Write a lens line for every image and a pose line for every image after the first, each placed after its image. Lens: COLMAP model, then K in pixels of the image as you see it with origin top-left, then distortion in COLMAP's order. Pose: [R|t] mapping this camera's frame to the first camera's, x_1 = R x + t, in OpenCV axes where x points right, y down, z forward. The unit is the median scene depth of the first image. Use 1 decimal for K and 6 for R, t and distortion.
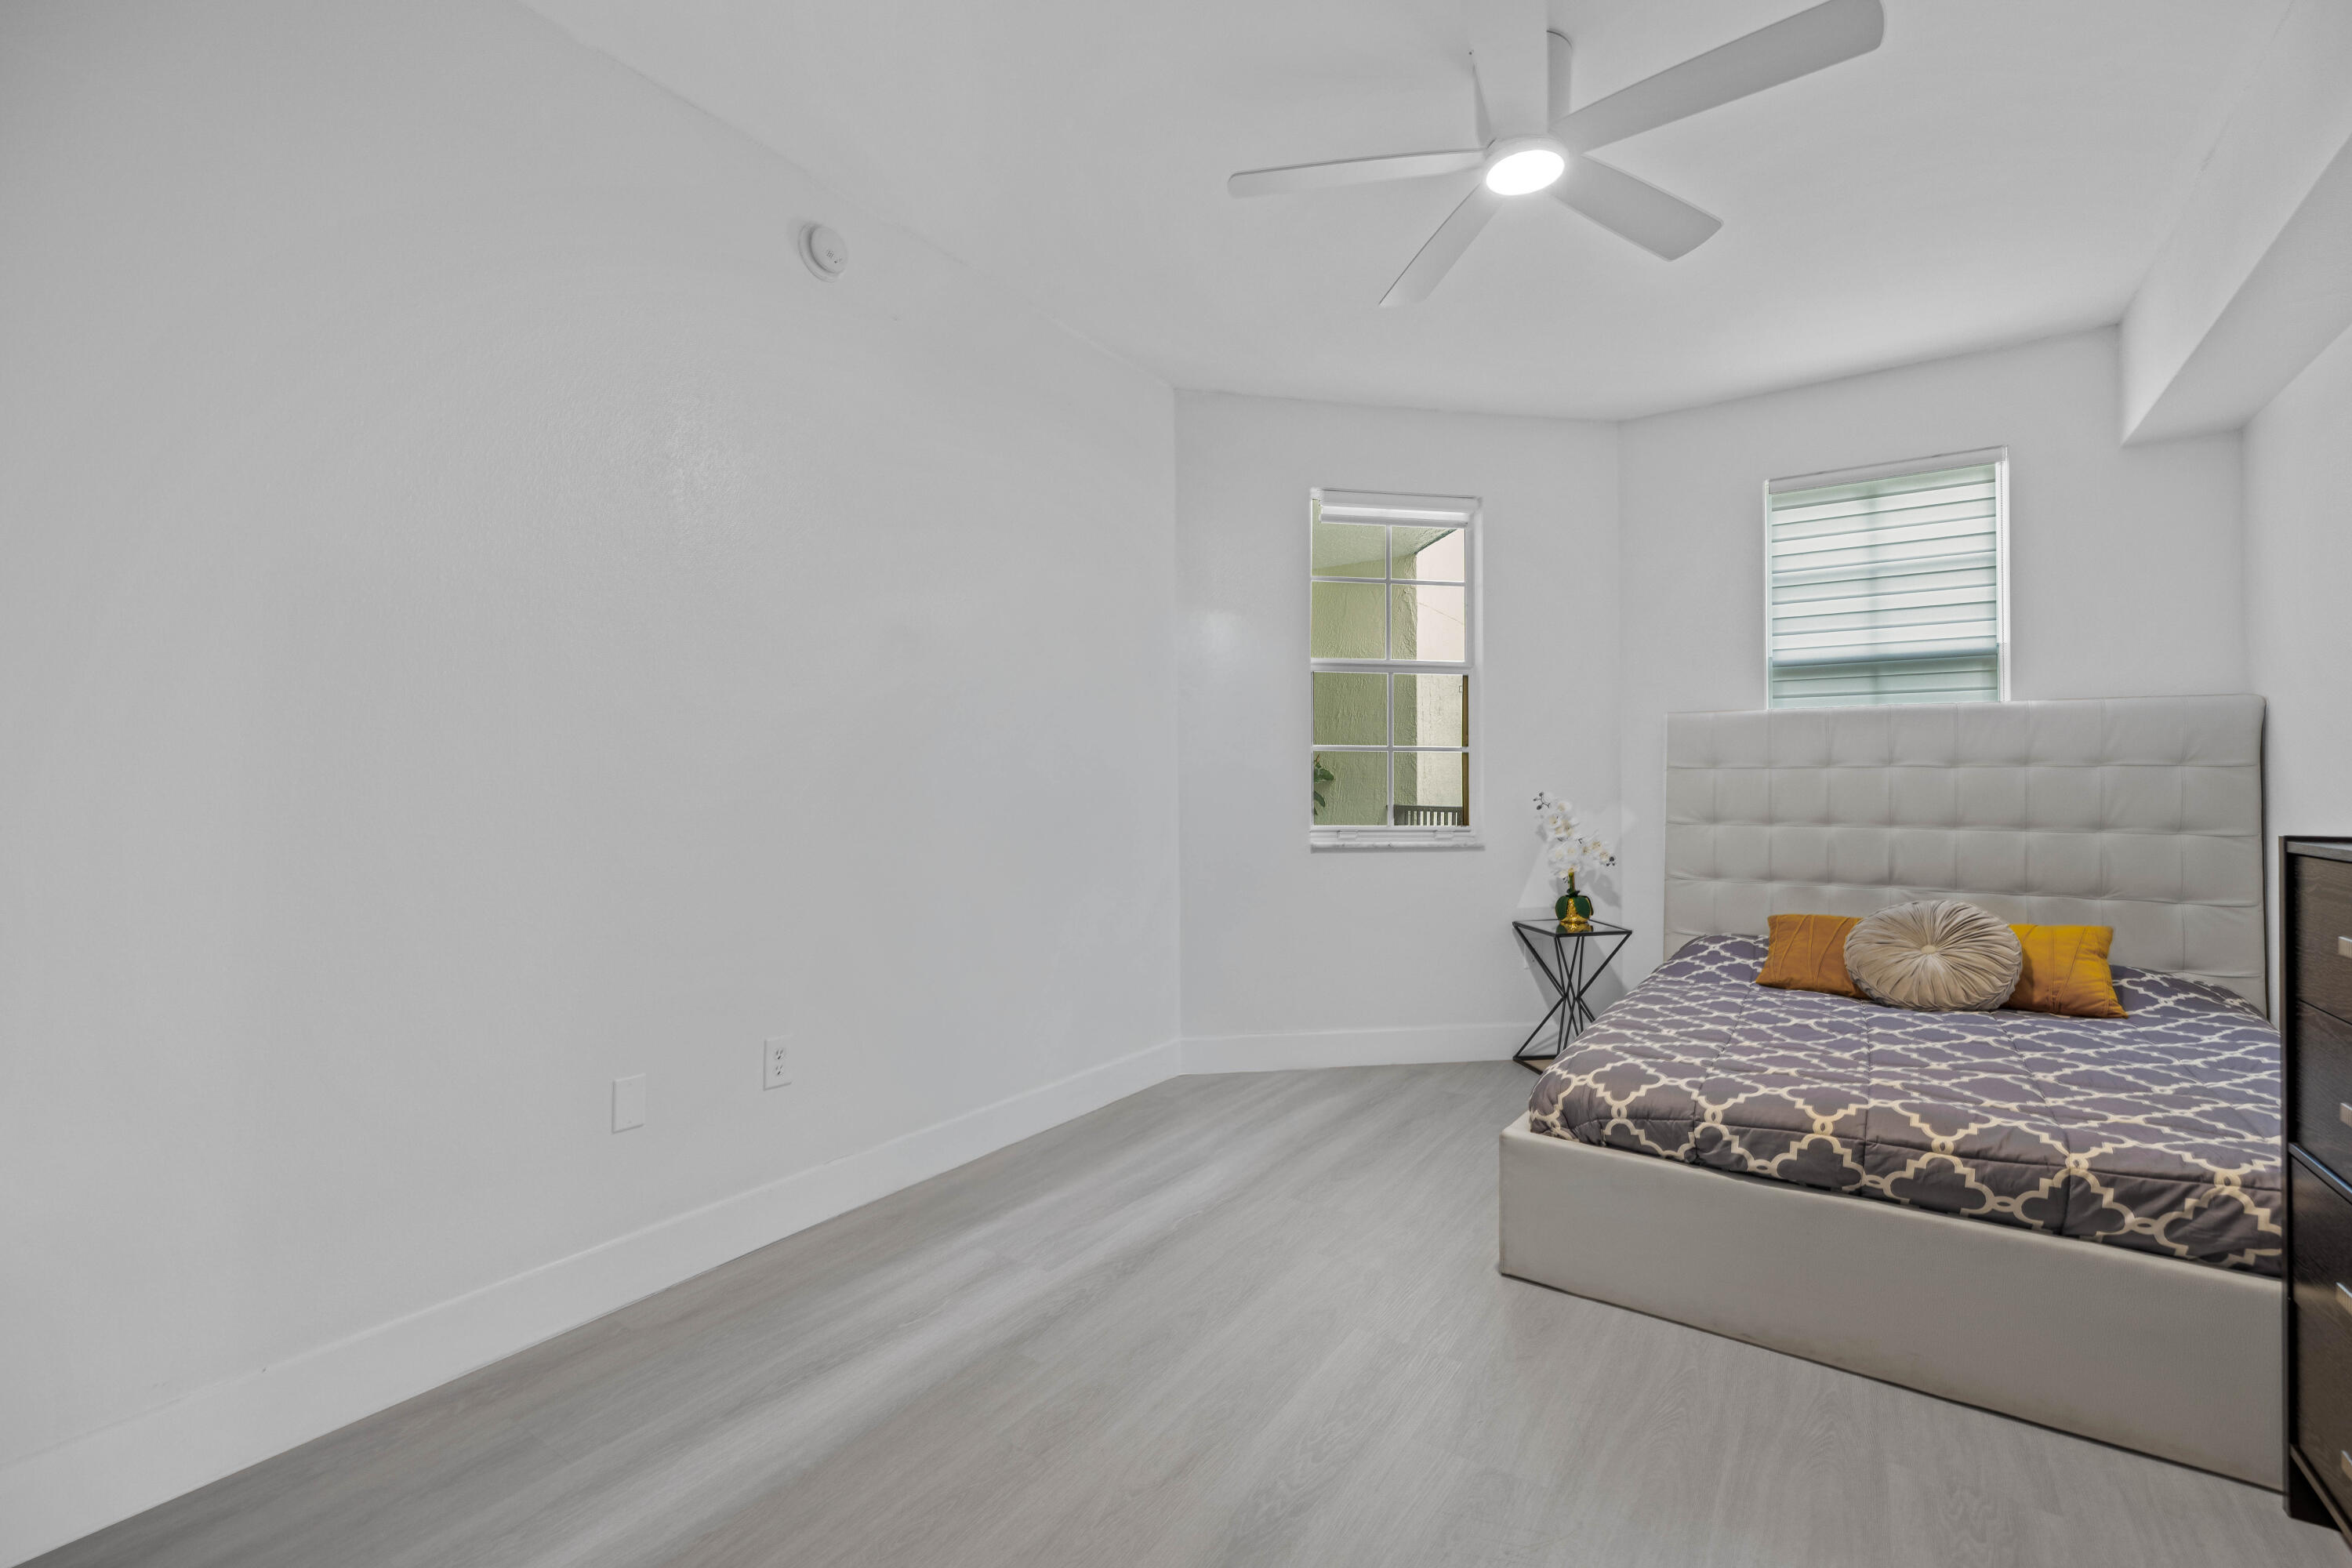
lens RADIAL K [[1016.7, 0, 1171.9], [0, 1016.7, 772.3], [0, 0, 1]] dist [-0.000143, -0.000520]
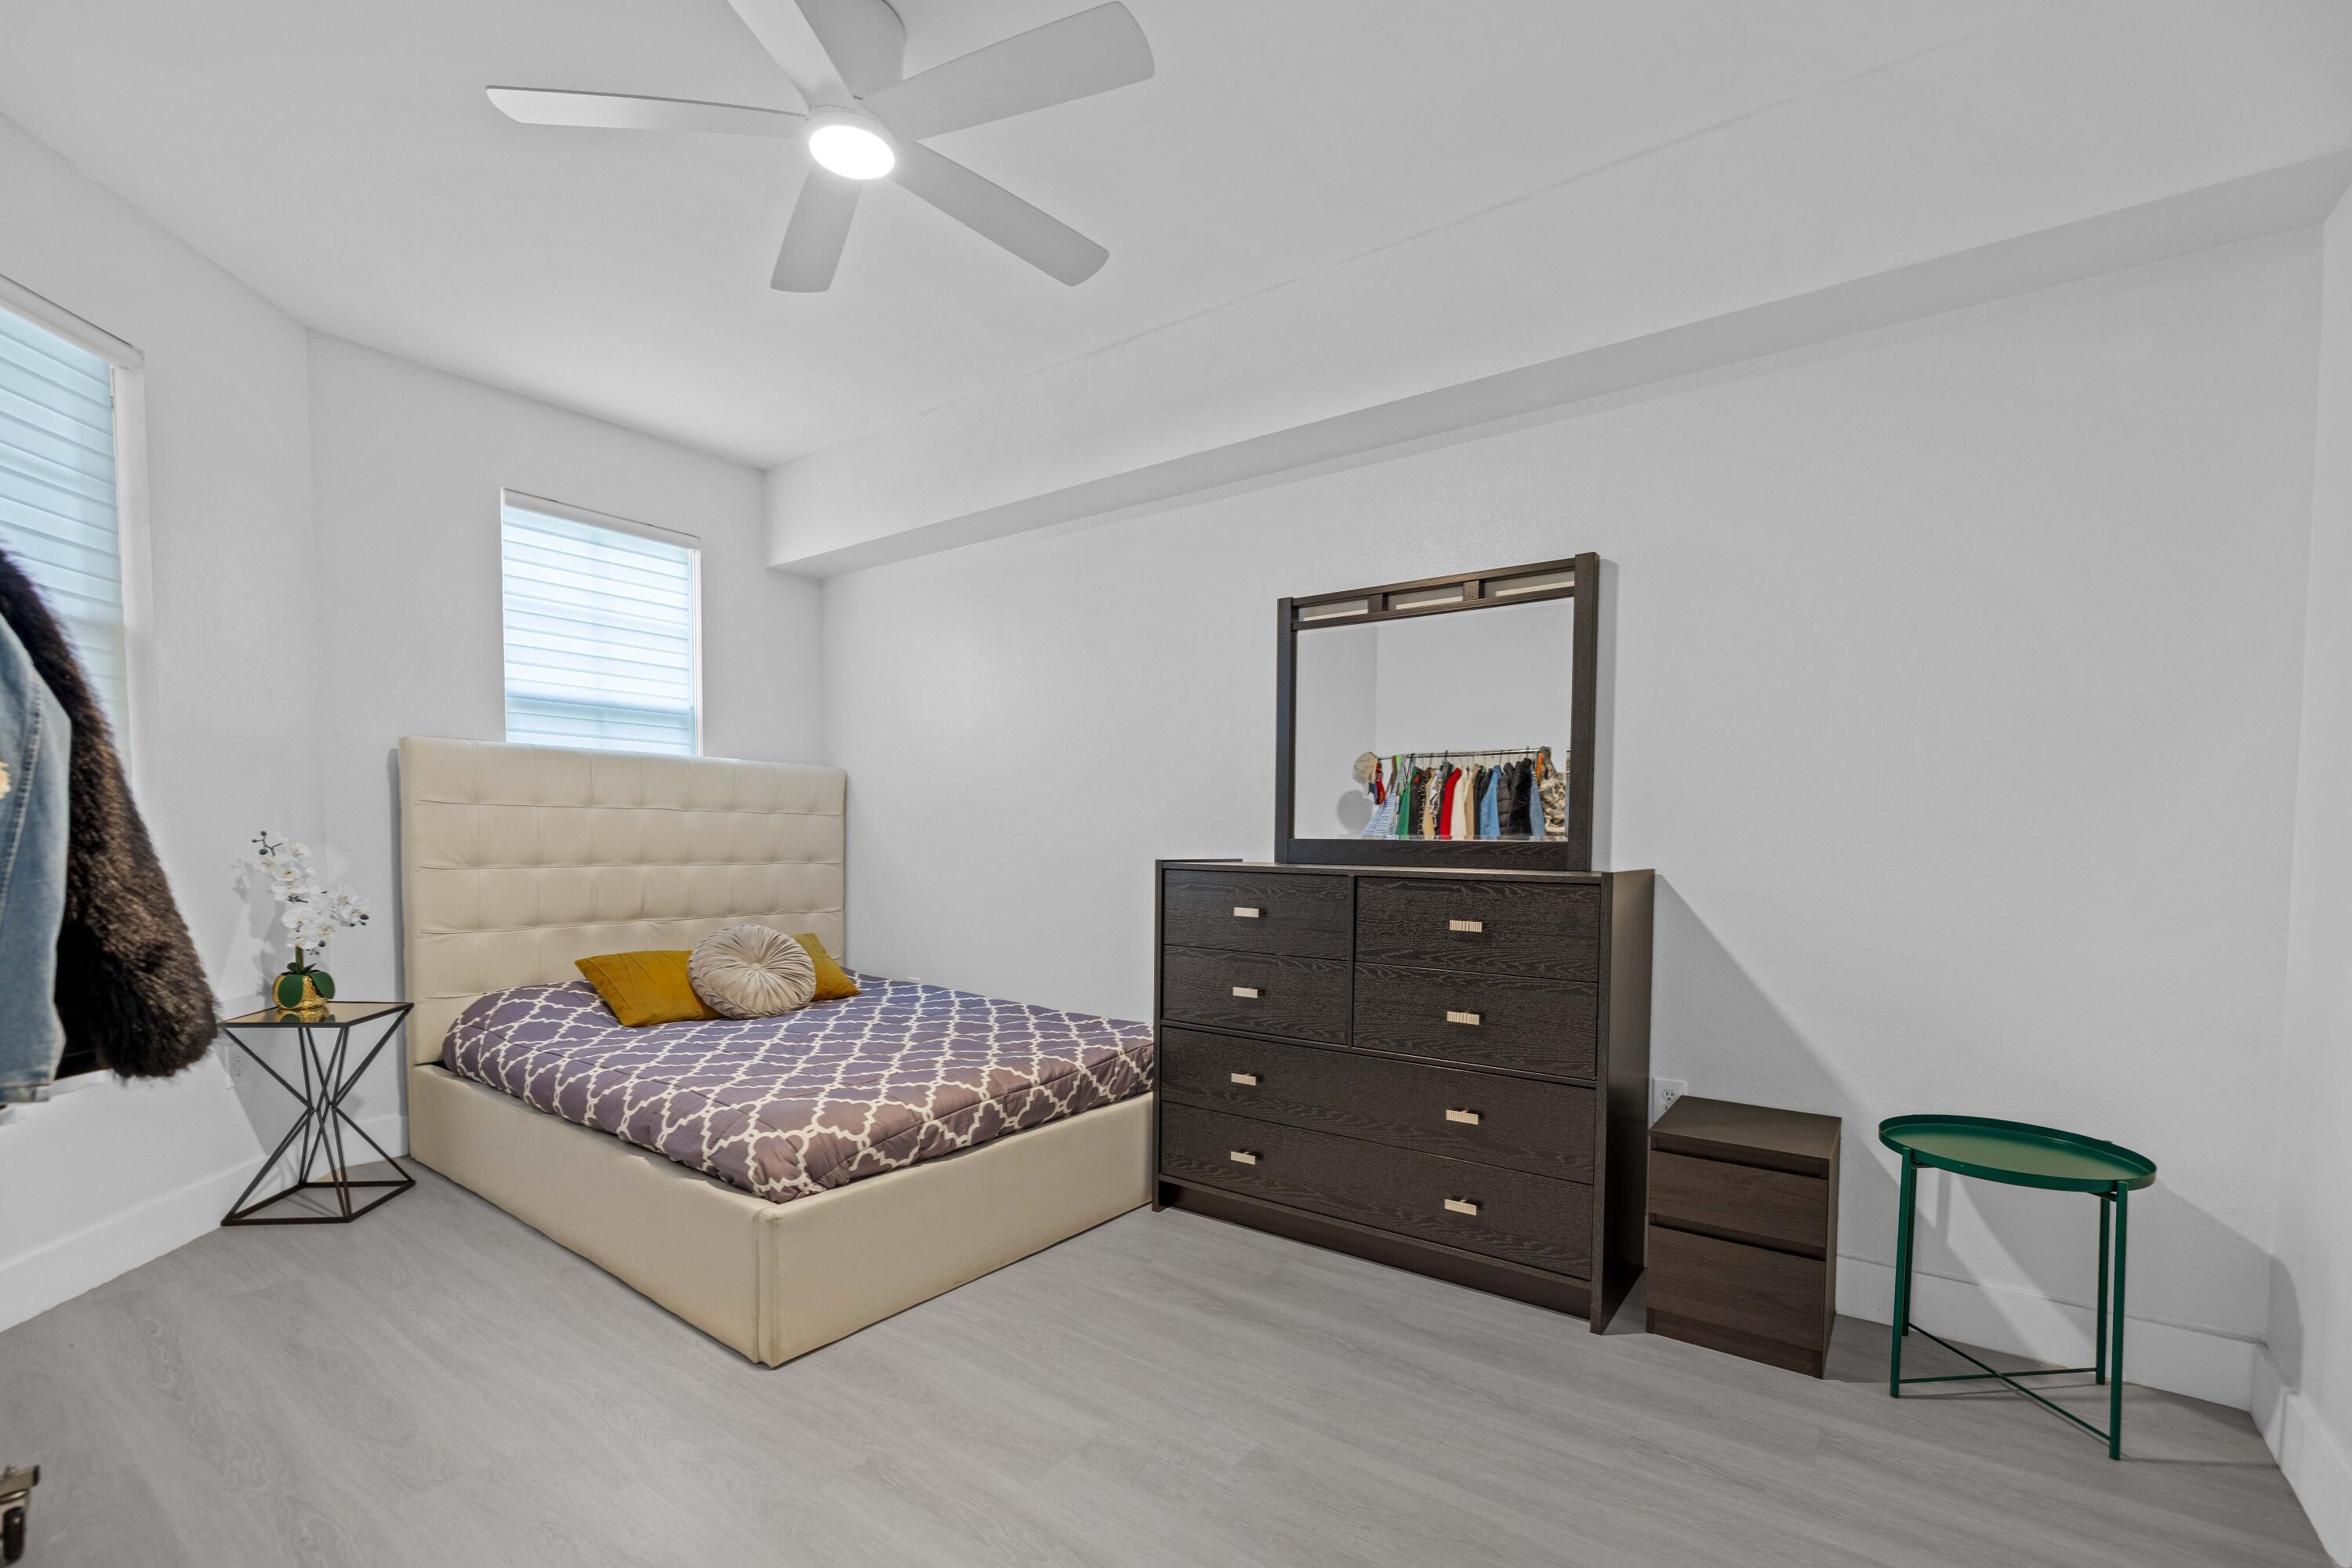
lens RADIAL K [[1016.7, 0, 1155.3], [0, 1016.7, 884.7], [0, 0, 1]] dist [-0.000143, -0.000520]
pose [[0.049624, -0.049795, 0.997526, -0.550484], [-0.026712, 0.998333, 0.051165, 0.008028], [-0.998411, -0.029185, 0.048211, 0.638363]]
